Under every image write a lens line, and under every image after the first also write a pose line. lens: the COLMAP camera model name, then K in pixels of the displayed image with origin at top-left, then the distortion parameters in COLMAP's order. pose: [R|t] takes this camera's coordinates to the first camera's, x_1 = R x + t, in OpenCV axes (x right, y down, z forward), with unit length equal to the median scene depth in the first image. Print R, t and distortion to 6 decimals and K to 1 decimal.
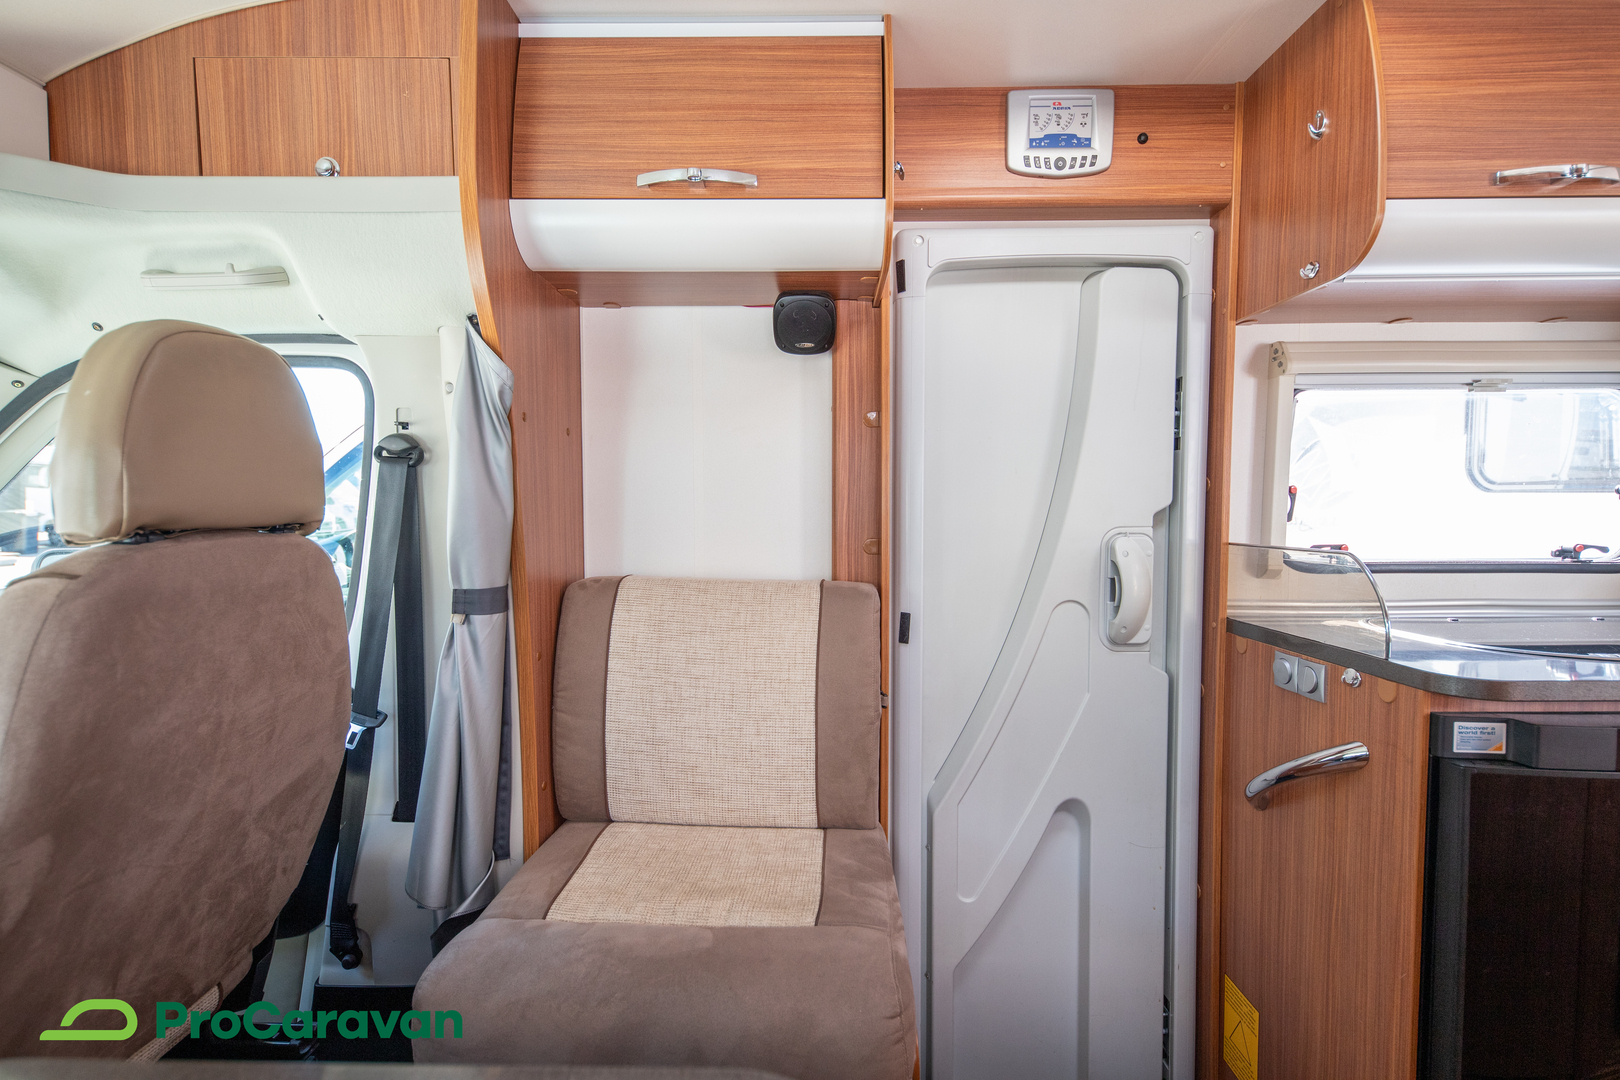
lens RADIAL K [[735.8, 0, 810.0], [0, 735.8, 540.0], [0, 0, 1]] dist [0.004508, -0.004989]
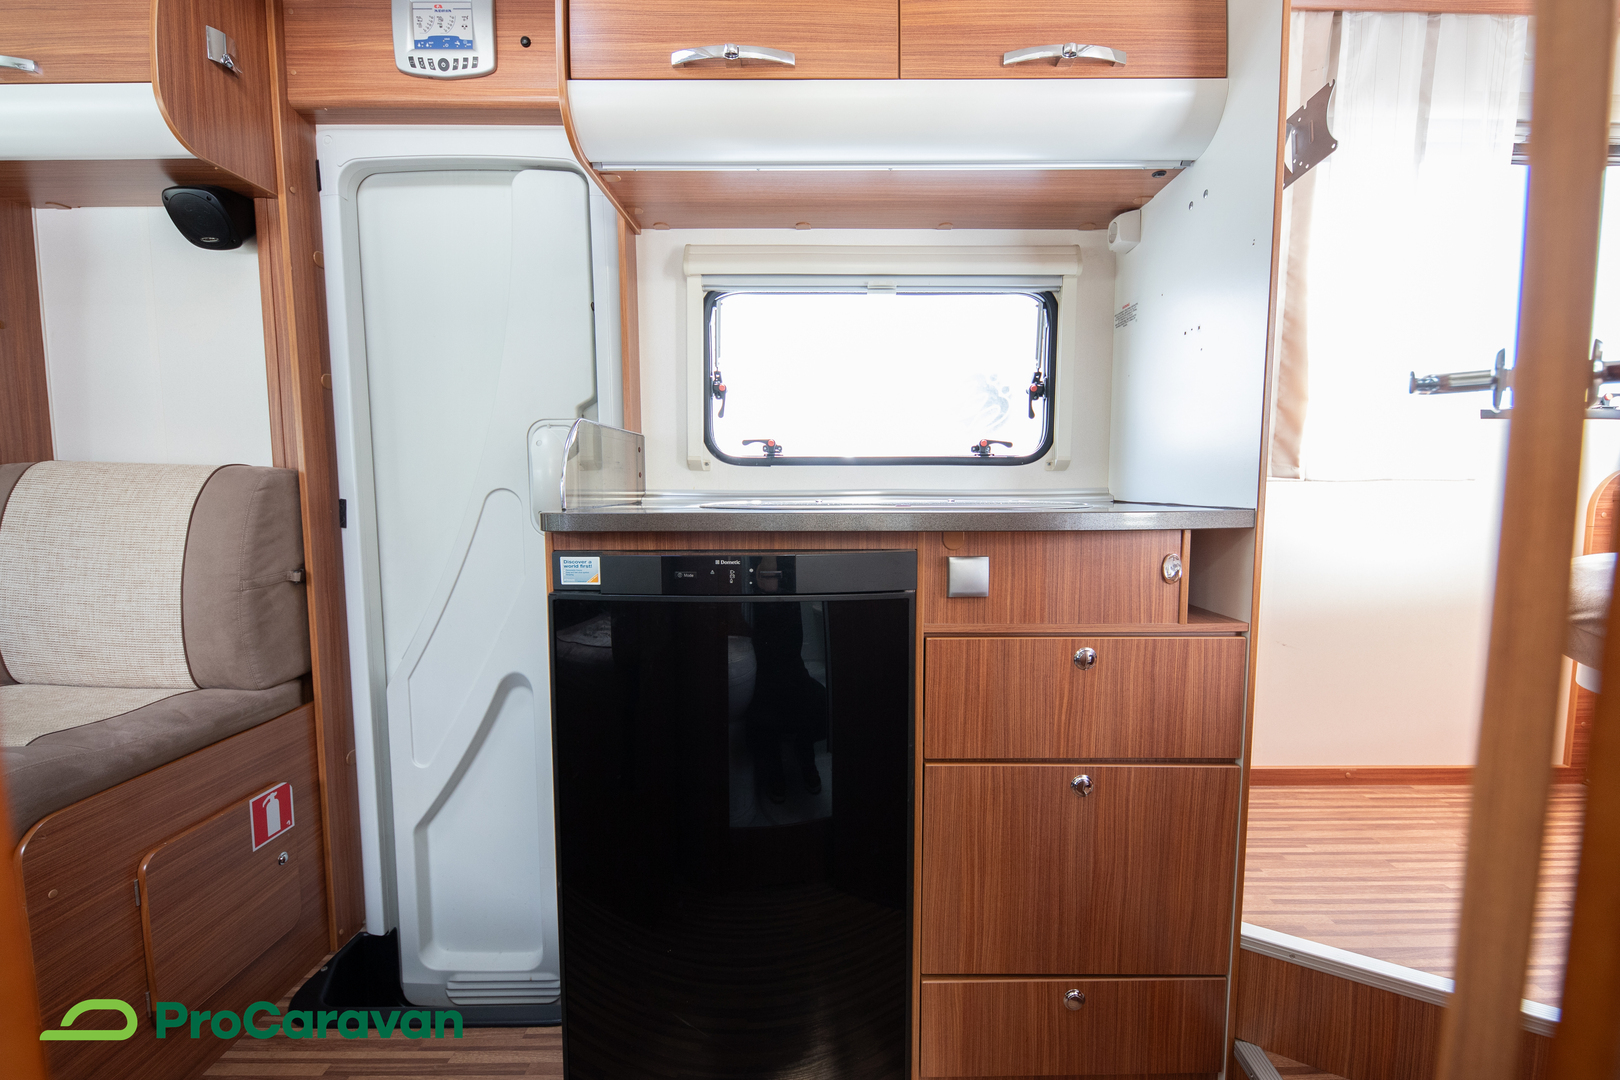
lens RADIAL K [[707.5, 0, 810.0], [0, 707.5, 540.0], [0, 0, 1]] dist [-0.001660, -0.005111]
pose [[0.999651, 0.001641, 0.026351, 0.836902], [-0.002768, 0.999081, 0.042774, 0.120546], [-0.026256, -0.042832, 0.998737, -0.044339]]
